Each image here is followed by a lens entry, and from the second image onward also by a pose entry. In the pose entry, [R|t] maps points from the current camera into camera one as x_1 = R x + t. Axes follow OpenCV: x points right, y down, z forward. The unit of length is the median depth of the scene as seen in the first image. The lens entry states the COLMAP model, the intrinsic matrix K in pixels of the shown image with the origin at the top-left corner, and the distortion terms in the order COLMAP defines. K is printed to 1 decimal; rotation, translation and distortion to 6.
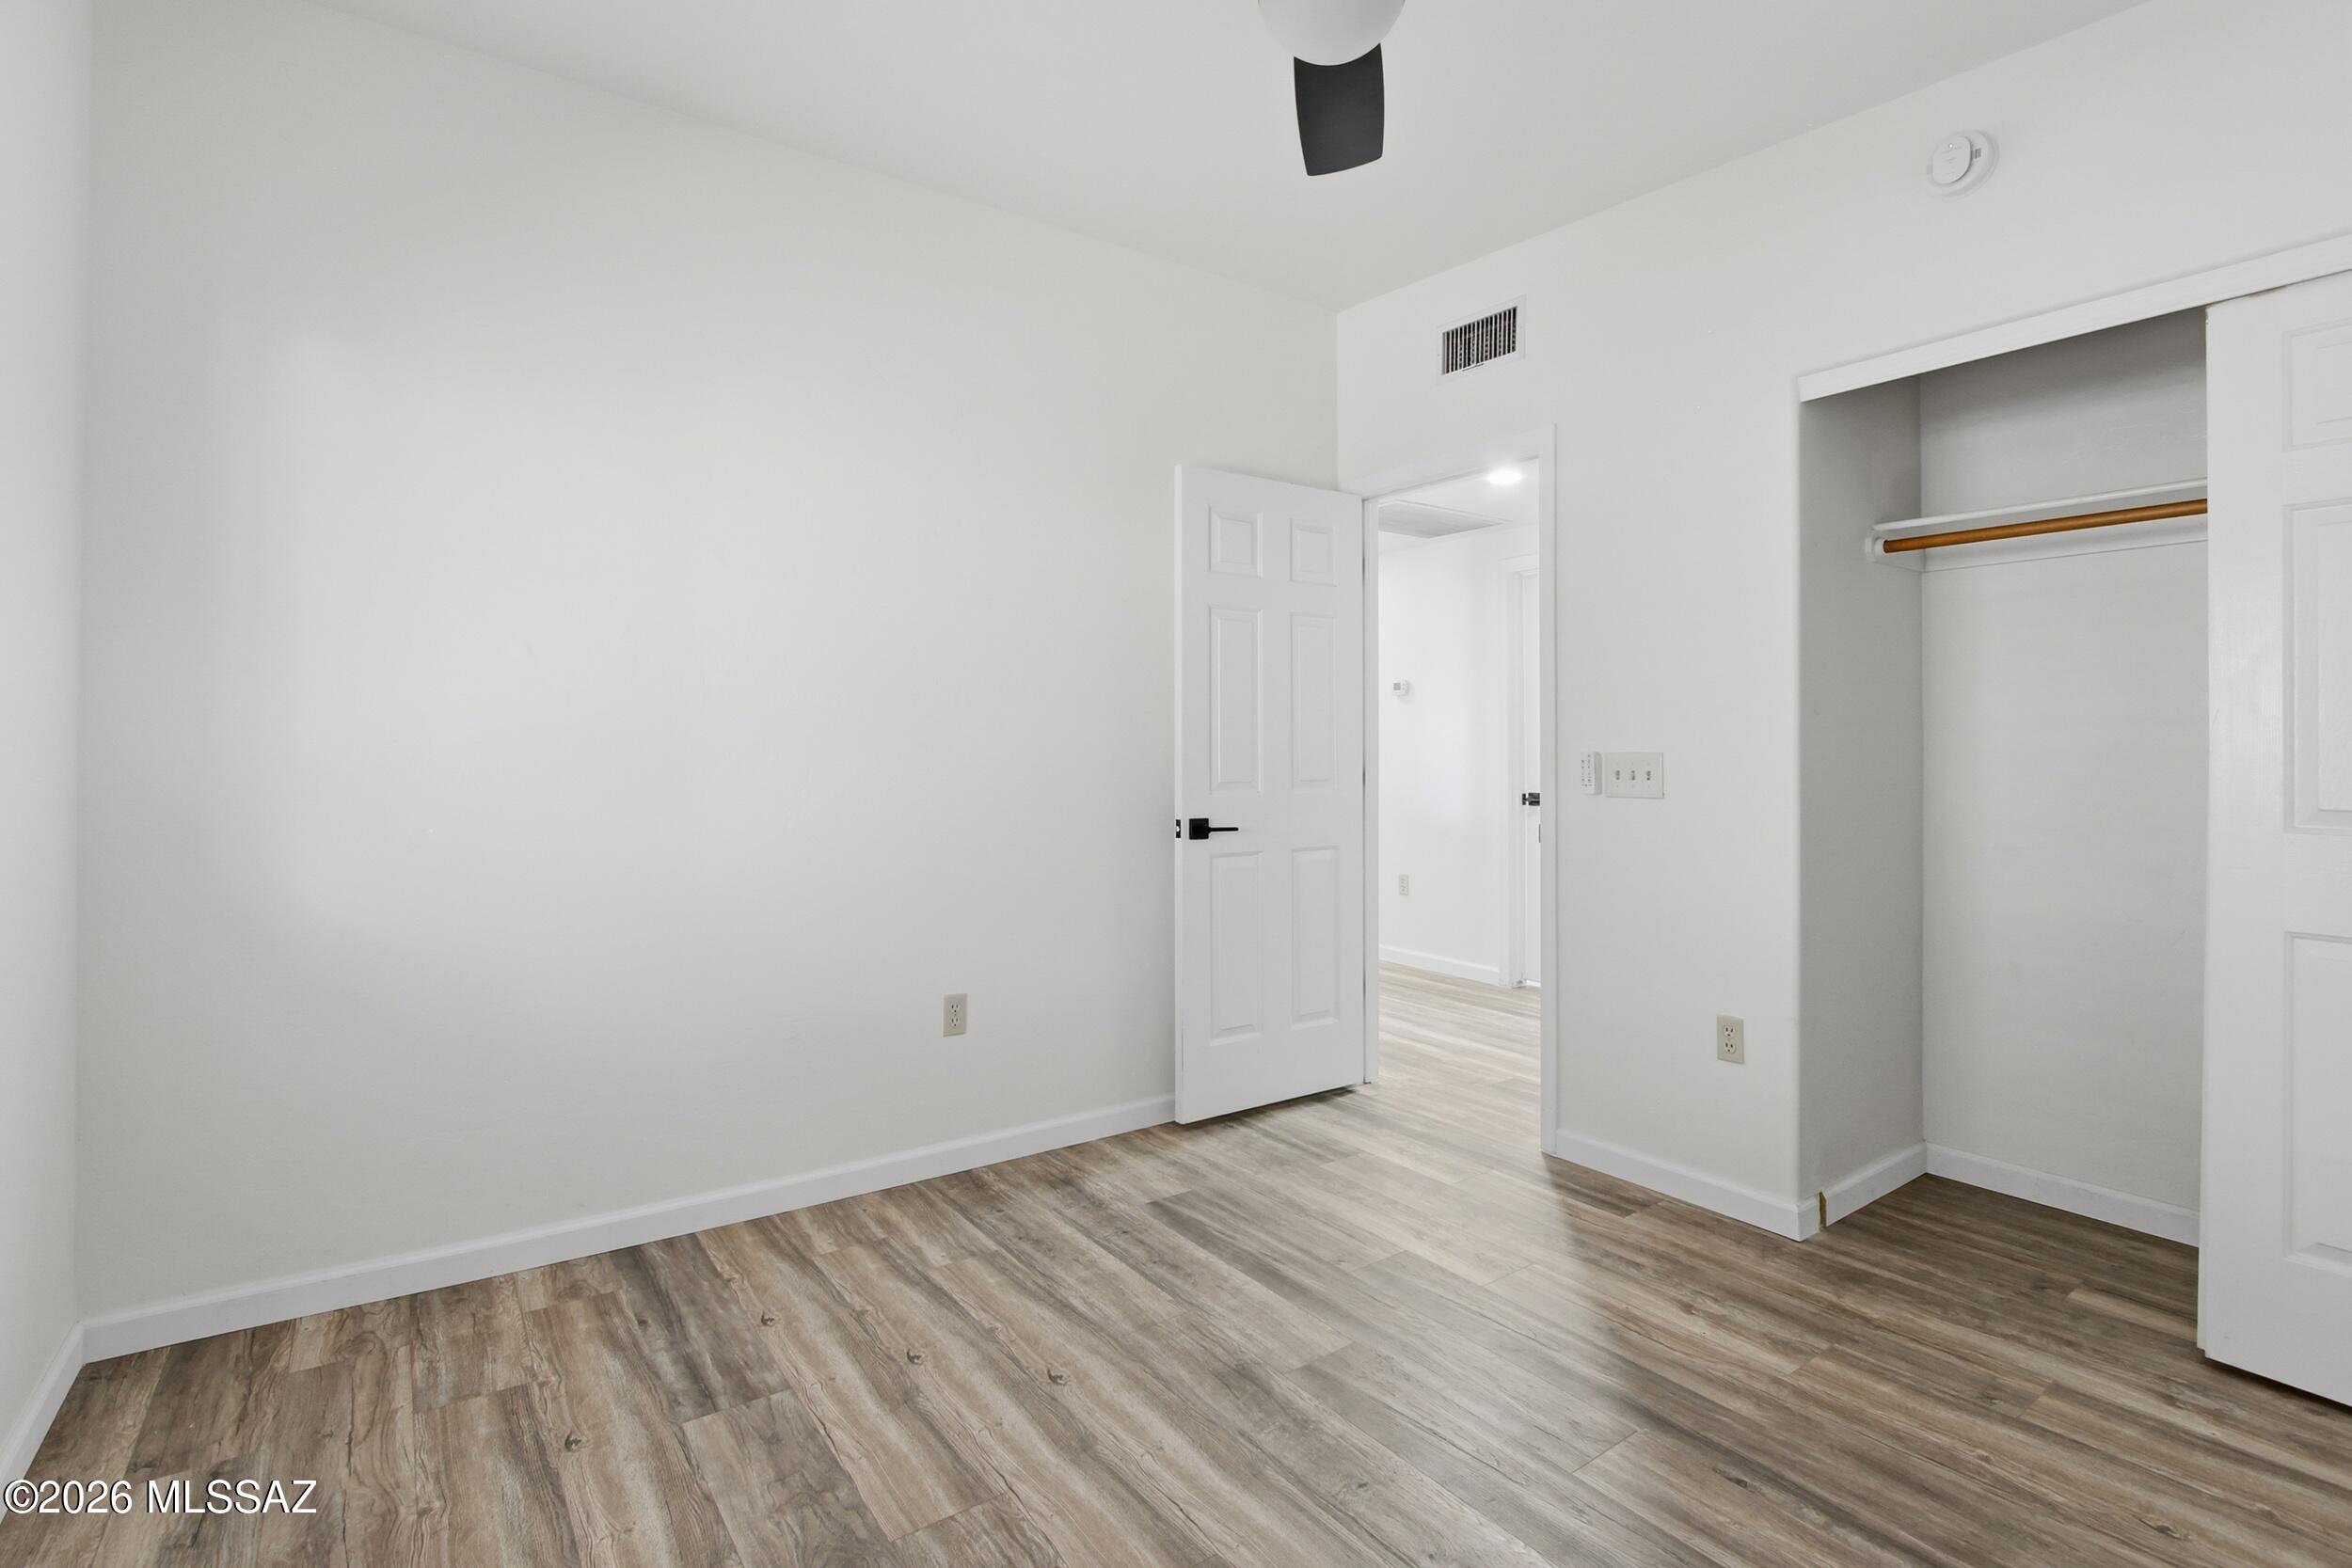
lens RADIAL K [[1123.5, 0, 1176.0], [0, 1123.5, 784.0], [0, 0, 1]] dist [-0.002255, 0.000379]
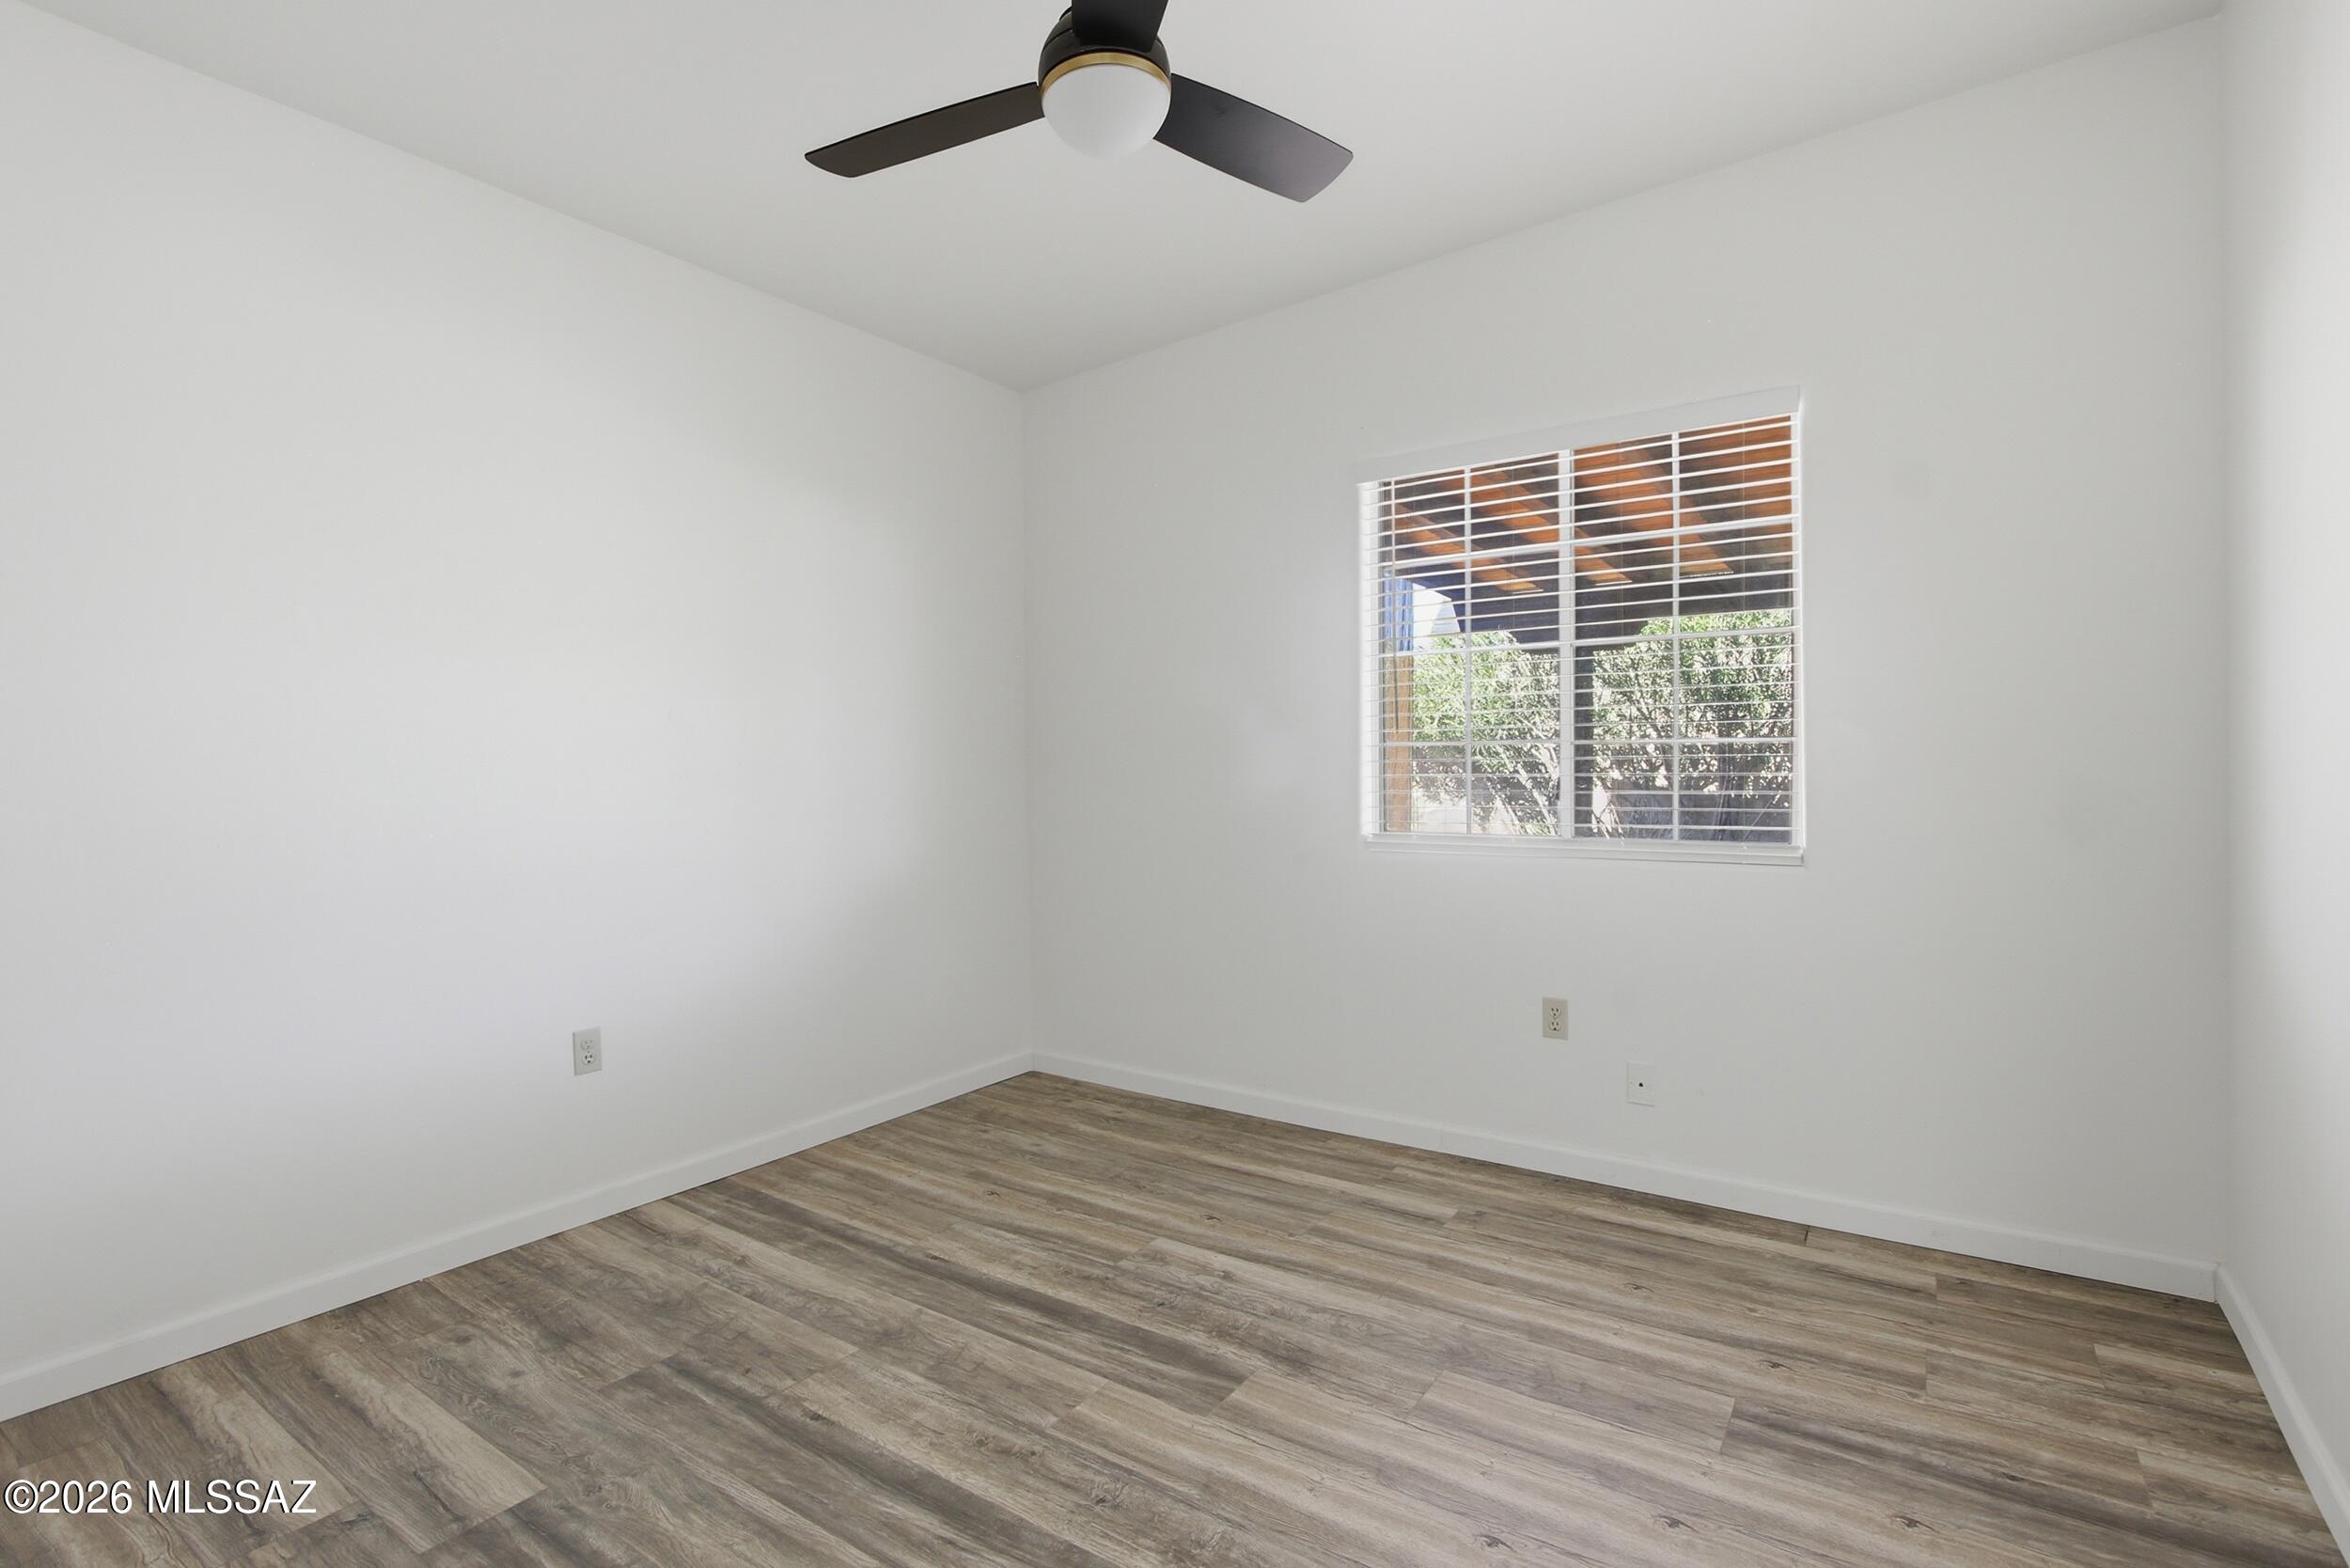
lens RADIAL K [[1122.6, 0, 1175.0], [0, 1122.6, 784.0], [0, 0, 1]] dist [-0.002255, 0.000379]
pose [[-0.943451, 0.011019, -0.331329, 0.391960], [-0.002556, 0.999176, 0.040506, -0.044972], [0.331502, 0.039062, -0.942645, 1.777182]]
